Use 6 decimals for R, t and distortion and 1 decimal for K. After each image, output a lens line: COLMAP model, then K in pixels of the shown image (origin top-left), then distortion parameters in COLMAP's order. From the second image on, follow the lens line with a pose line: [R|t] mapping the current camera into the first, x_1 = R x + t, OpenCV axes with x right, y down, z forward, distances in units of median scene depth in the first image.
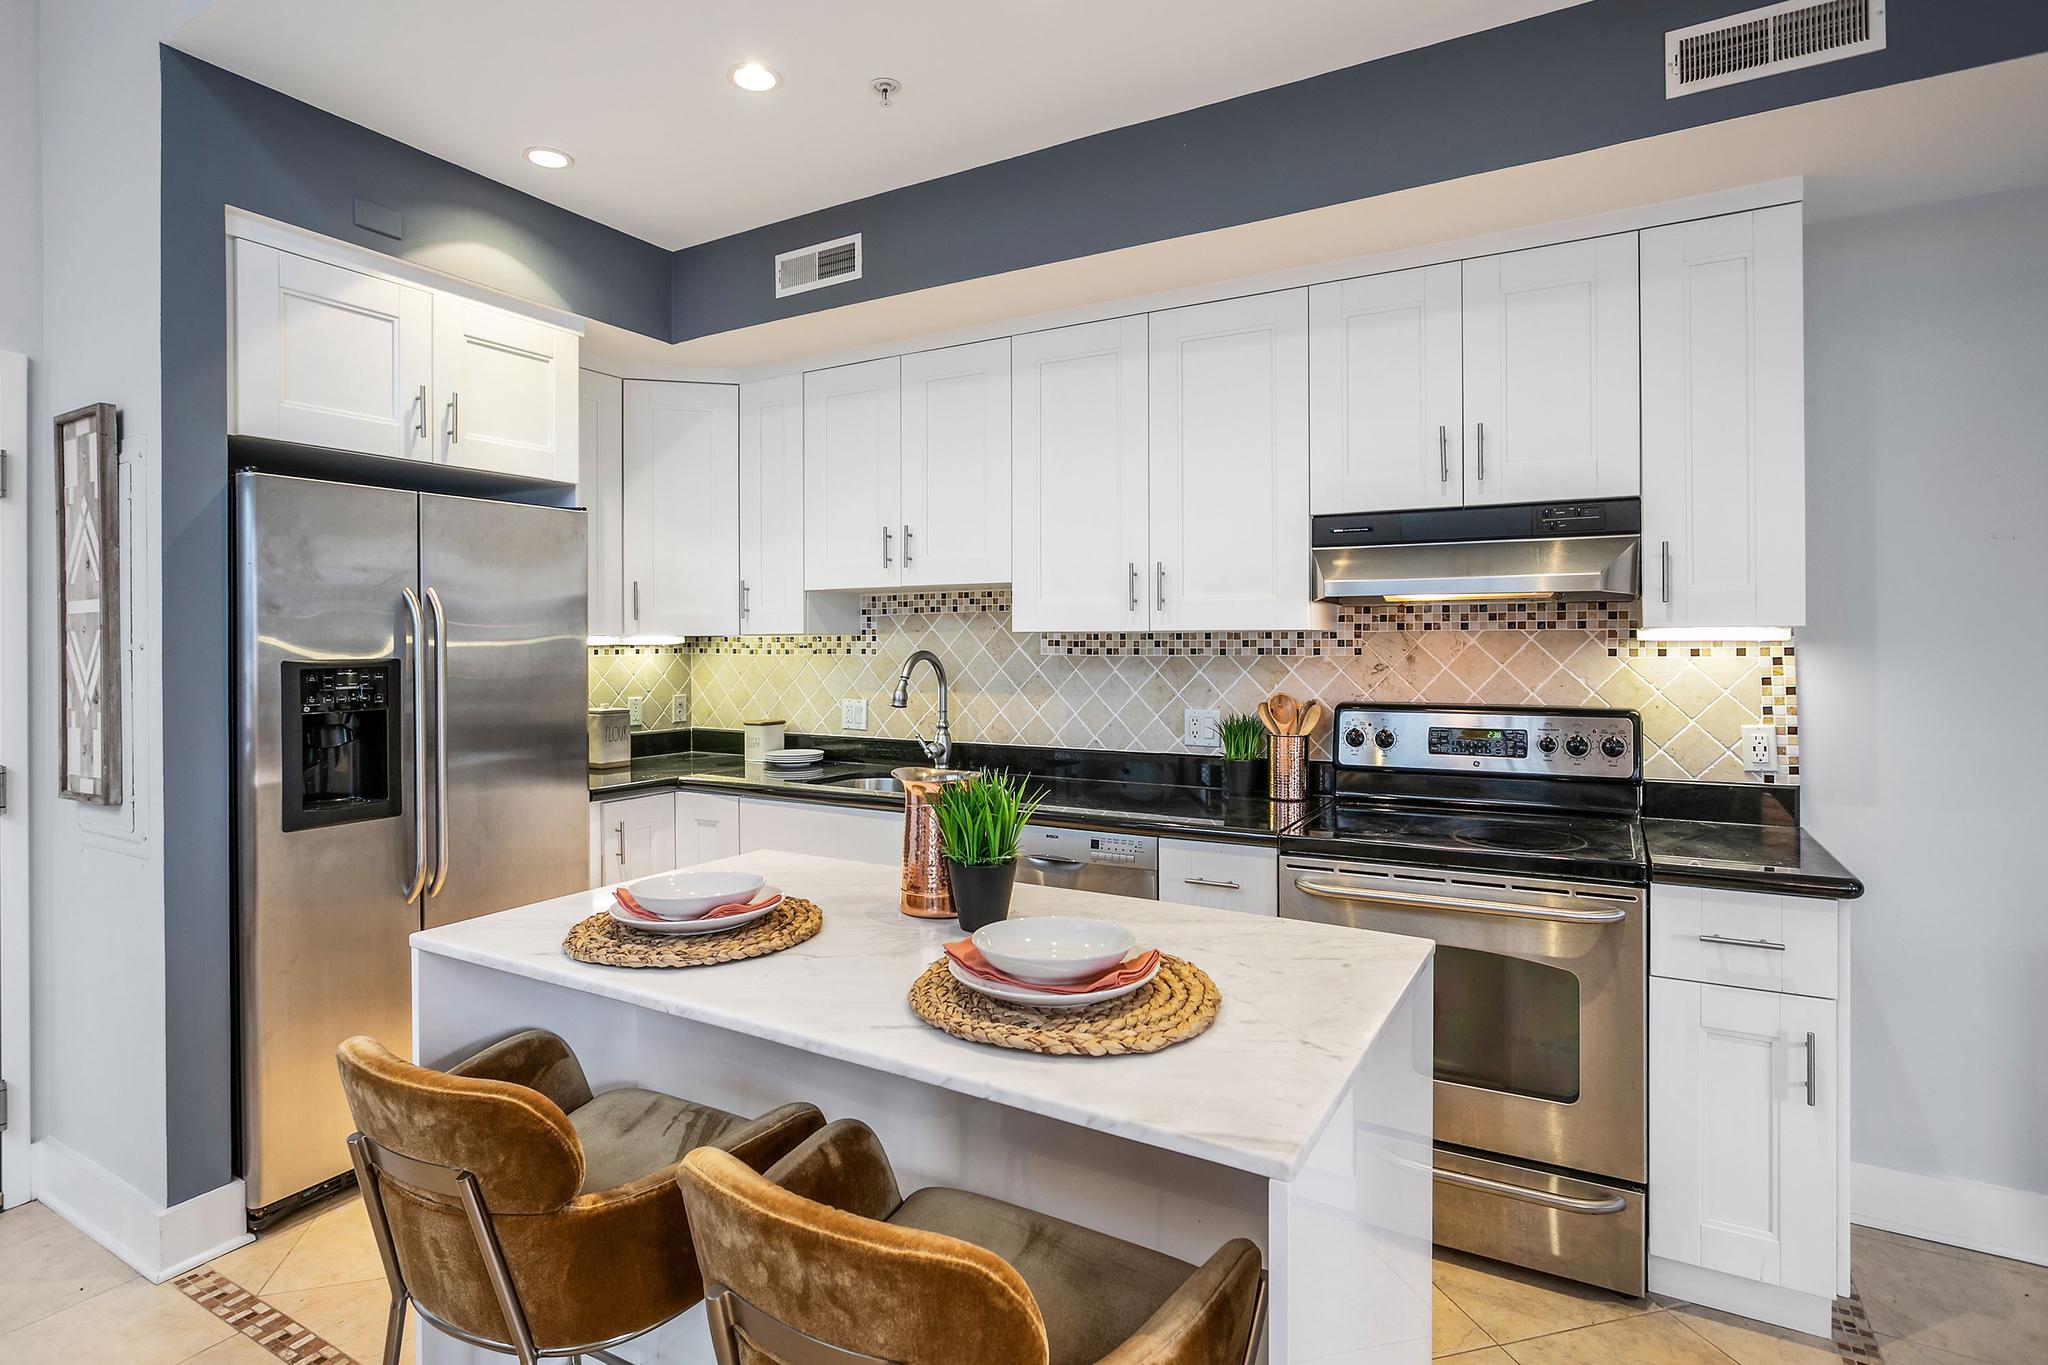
lens RADIAL K [[1045.1, 0, 1025.3], [0, 1045.1, 646.3], [0, 0, 1]] dist [0.000843, 0.000880]
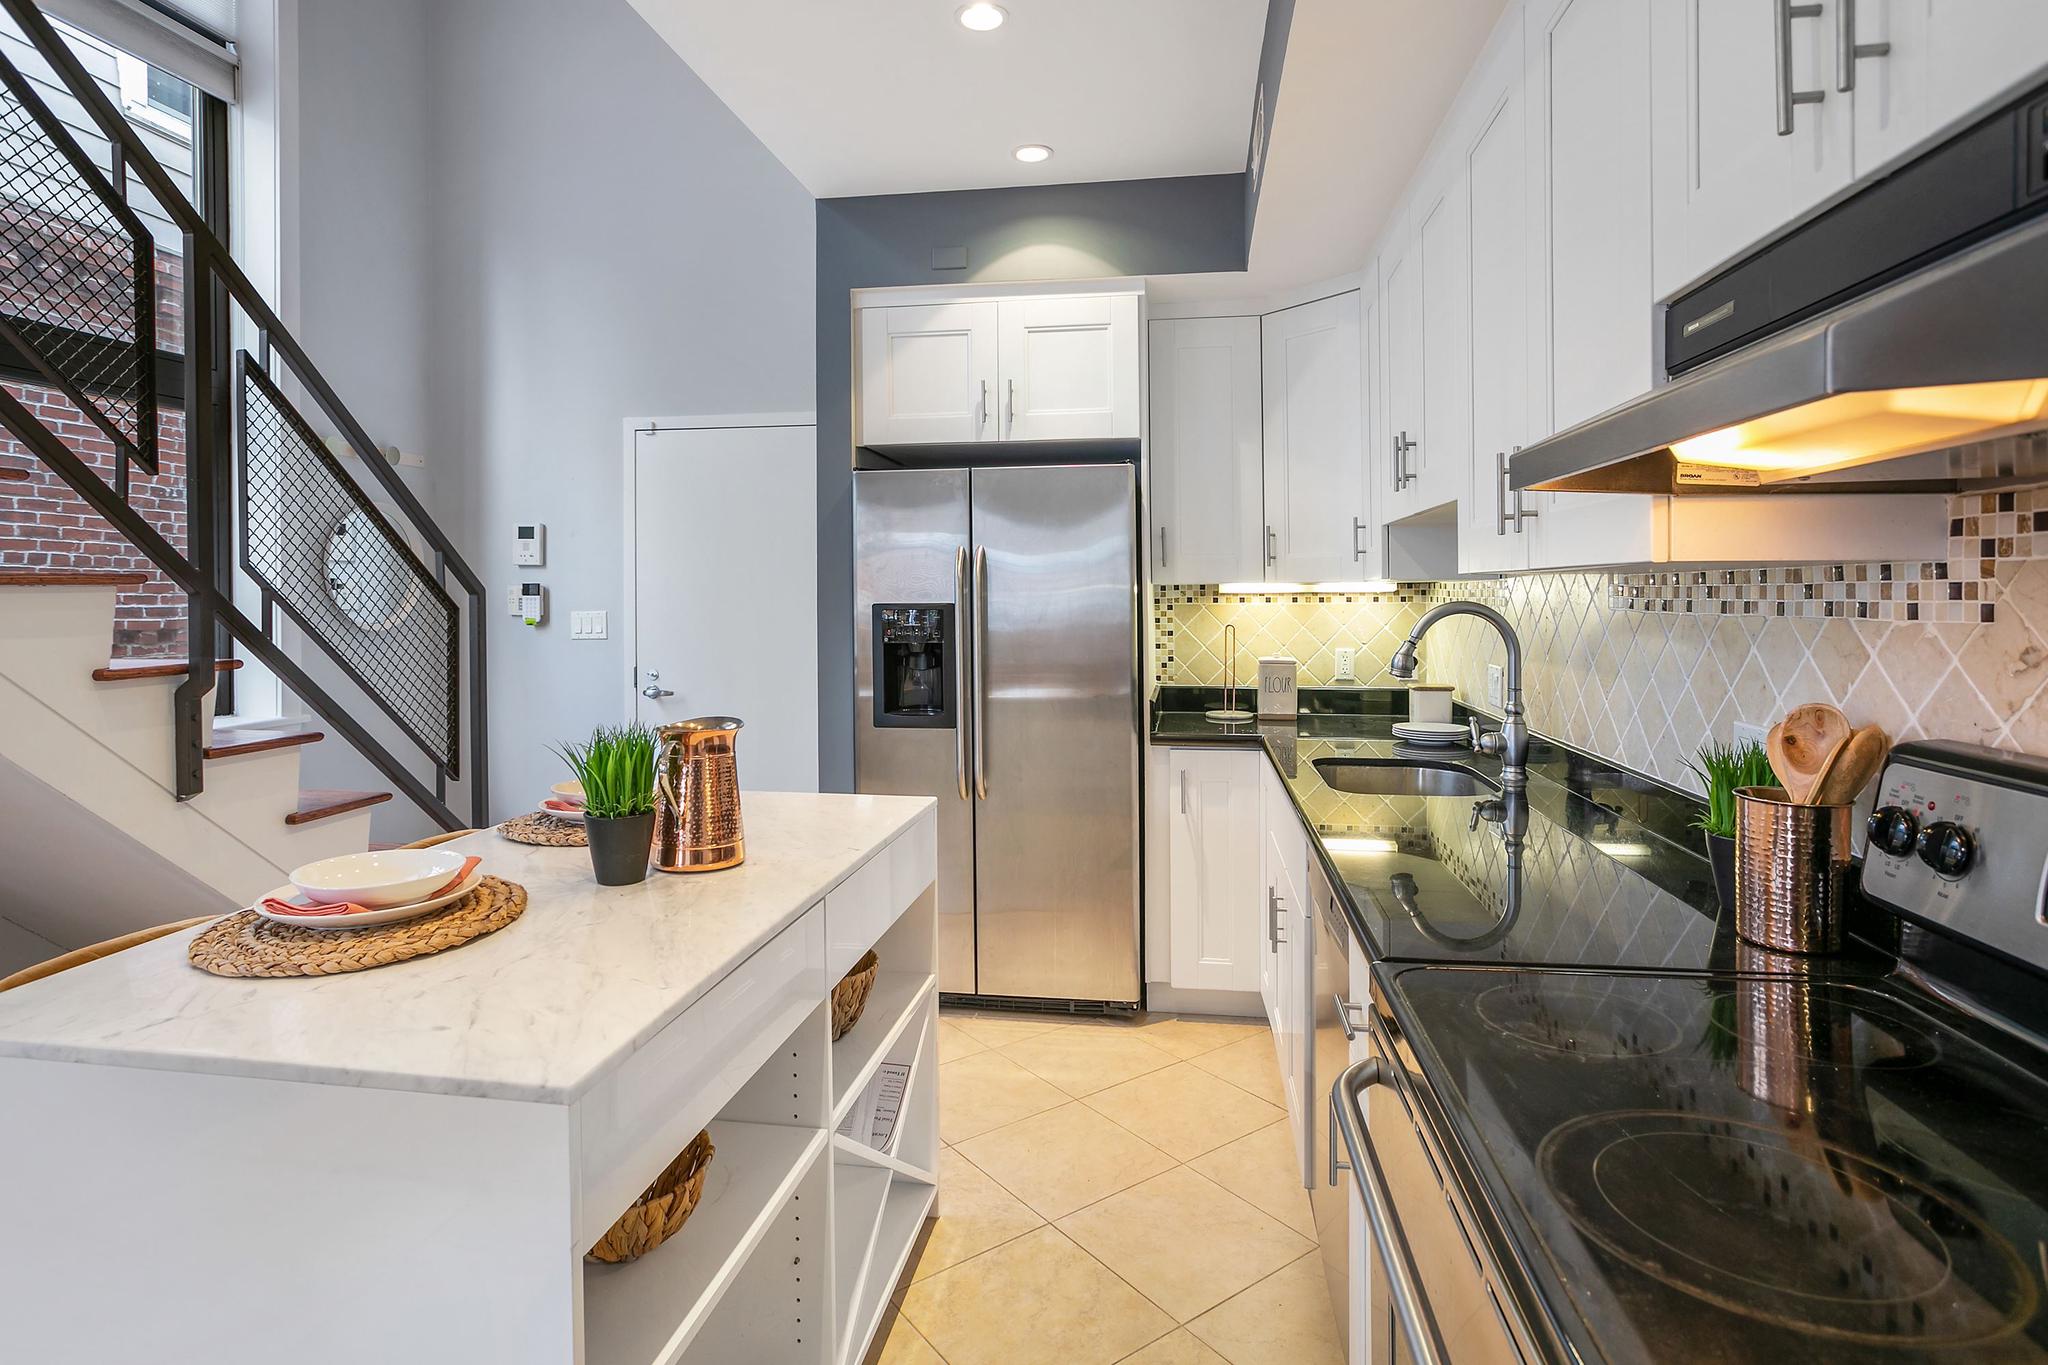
lens RADIAL K [[1056.1, 0, 1024.1], [0, 1056.1, 595.4], [0, 0, 1]] dist [-0.025362, 0.014355]
pose [[0.372623, 0.004249, -0.927973, 0.538636], [-0.001890, 0.999991, 0.003820, -0.002154], [0.927981, 0.000330, 0.372628, 0.536238]]
